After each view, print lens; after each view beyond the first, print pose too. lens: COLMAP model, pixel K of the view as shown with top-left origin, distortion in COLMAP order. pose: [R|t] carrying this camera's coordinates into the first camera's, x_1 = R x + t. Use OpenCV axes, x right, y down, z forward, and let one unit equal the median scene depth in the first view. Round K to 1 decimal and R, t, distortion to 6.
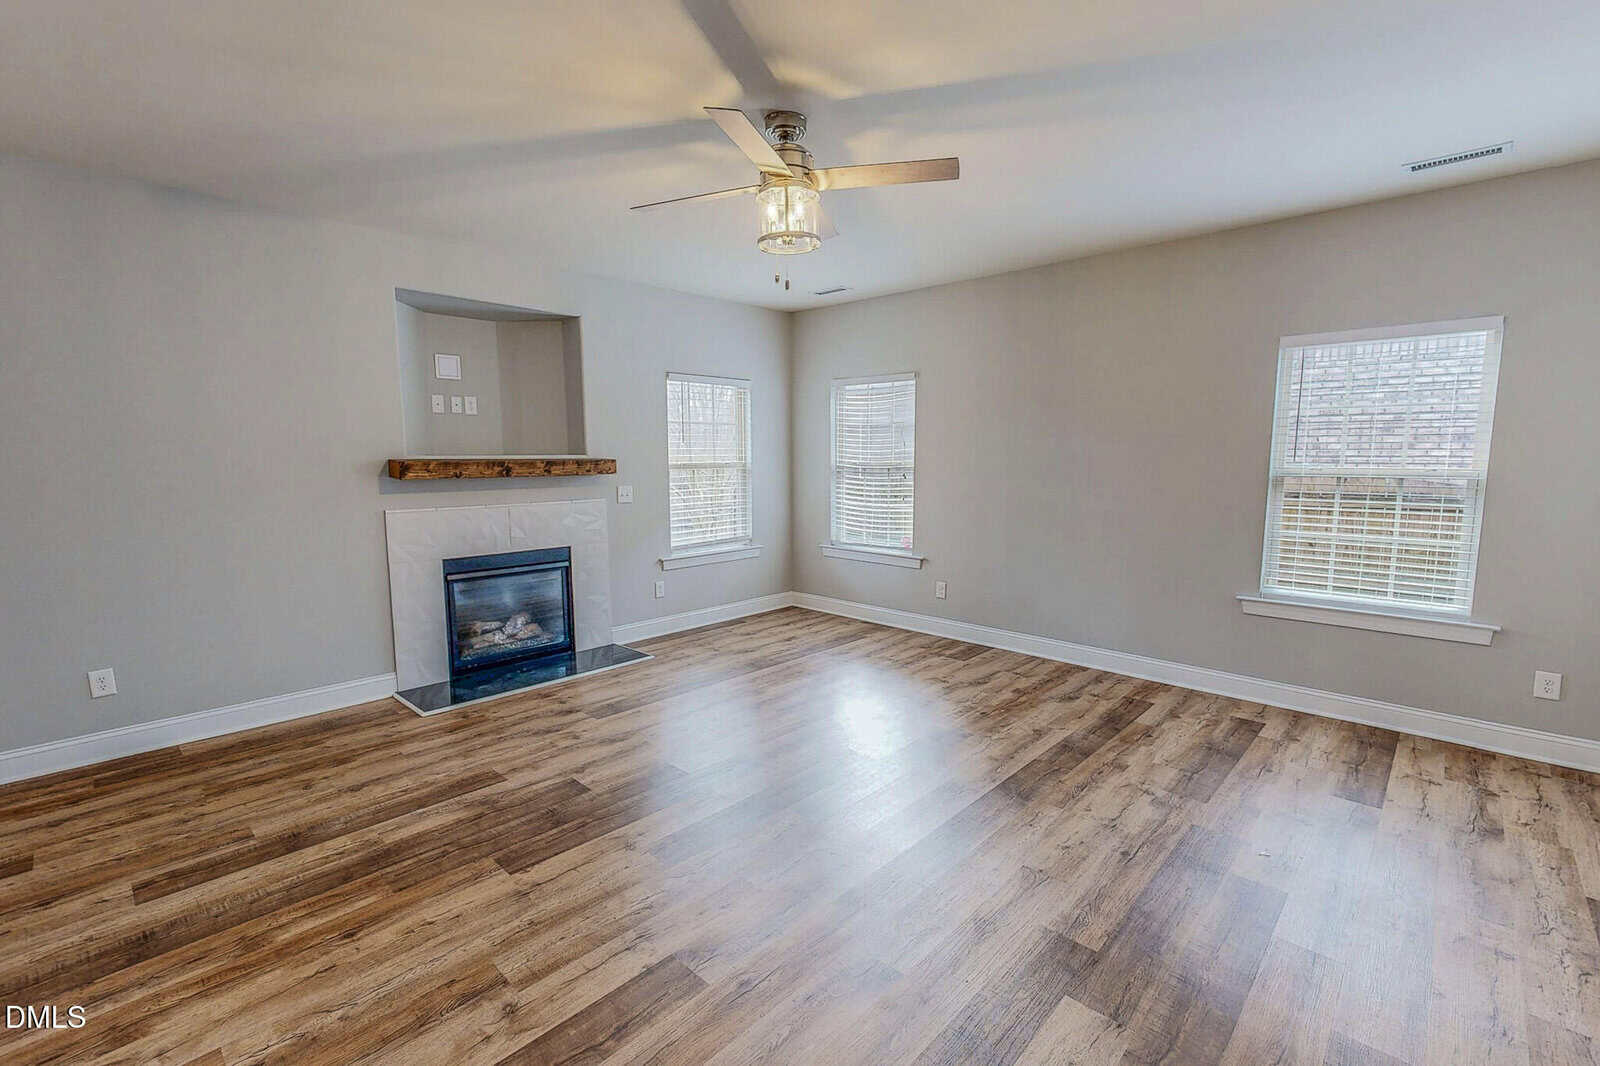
lens RADIAL K [[696.9, 0, 800.9], [0, 696.9, 536.1], [0, 0, 1]] dist [0.001163, -0.000356]
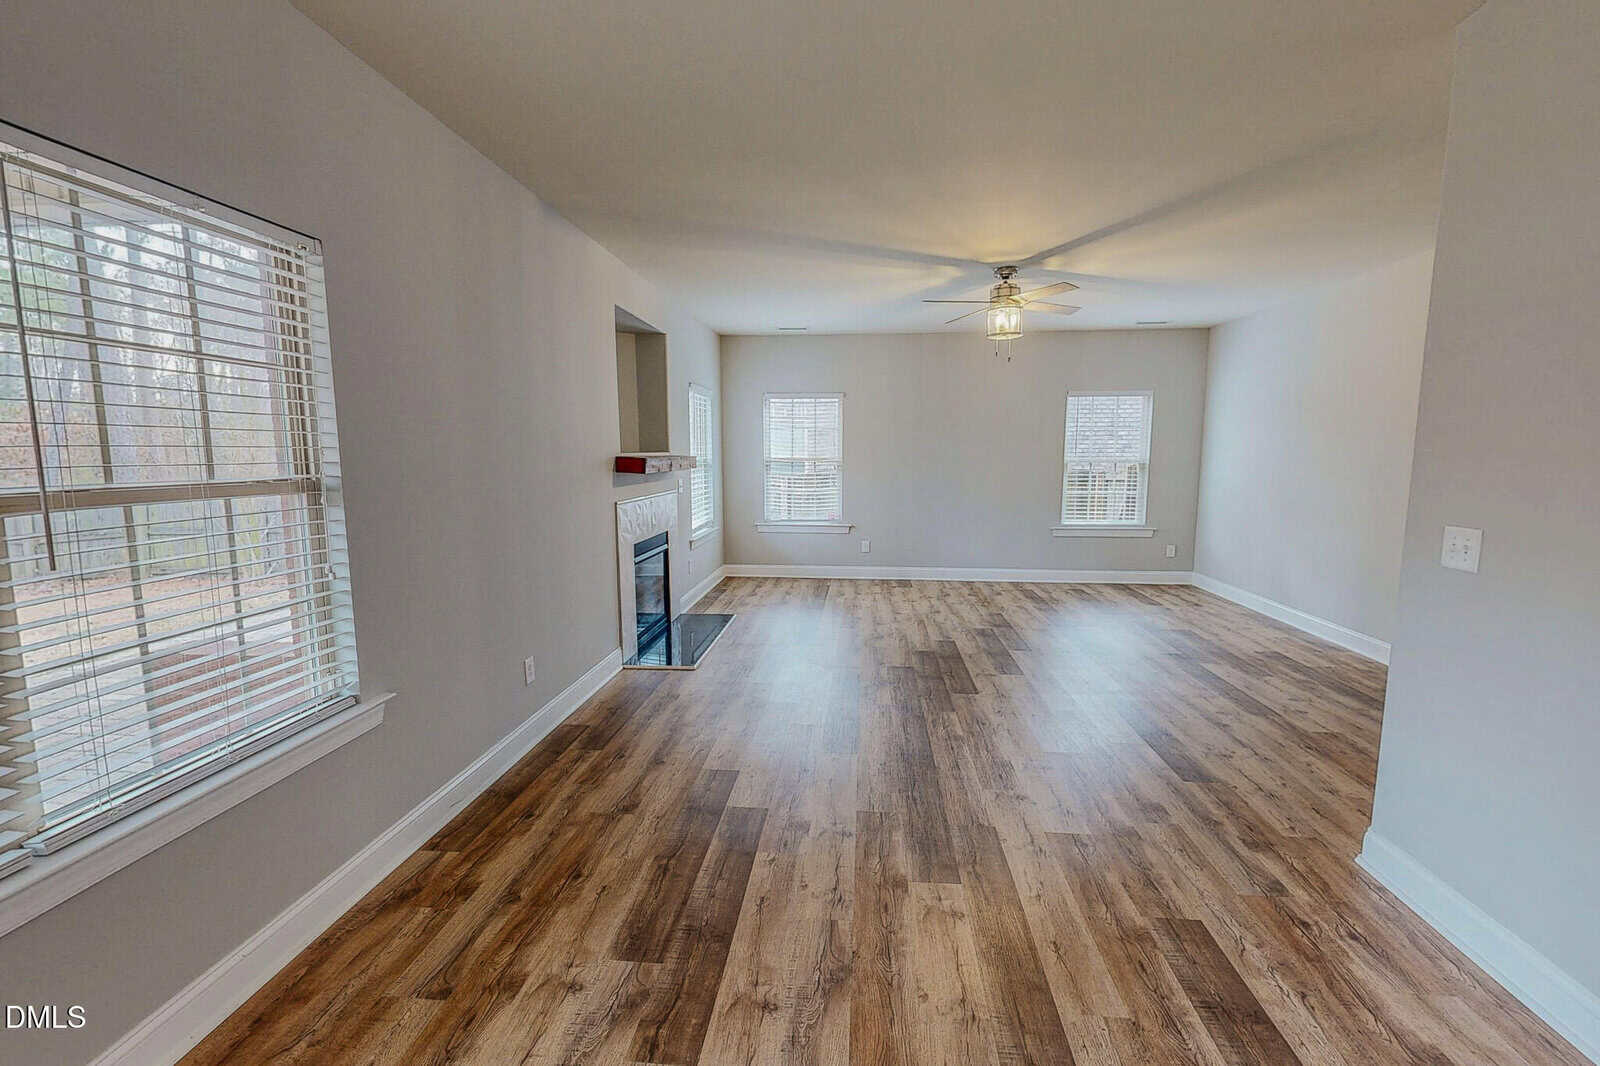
lens RADIAL K [[696.9, 0, 800.9], [0, 696.9, 536.1], [0, 0, 1]] dist [0.001163, -0.000356]
pose [[0.785361, -0.073813, 0.614621, -1.035505], [0.071477, 0.997038, 0.028407, 0.007821], [-0.614897, 0.021622, 0.788311, -0.059356]]
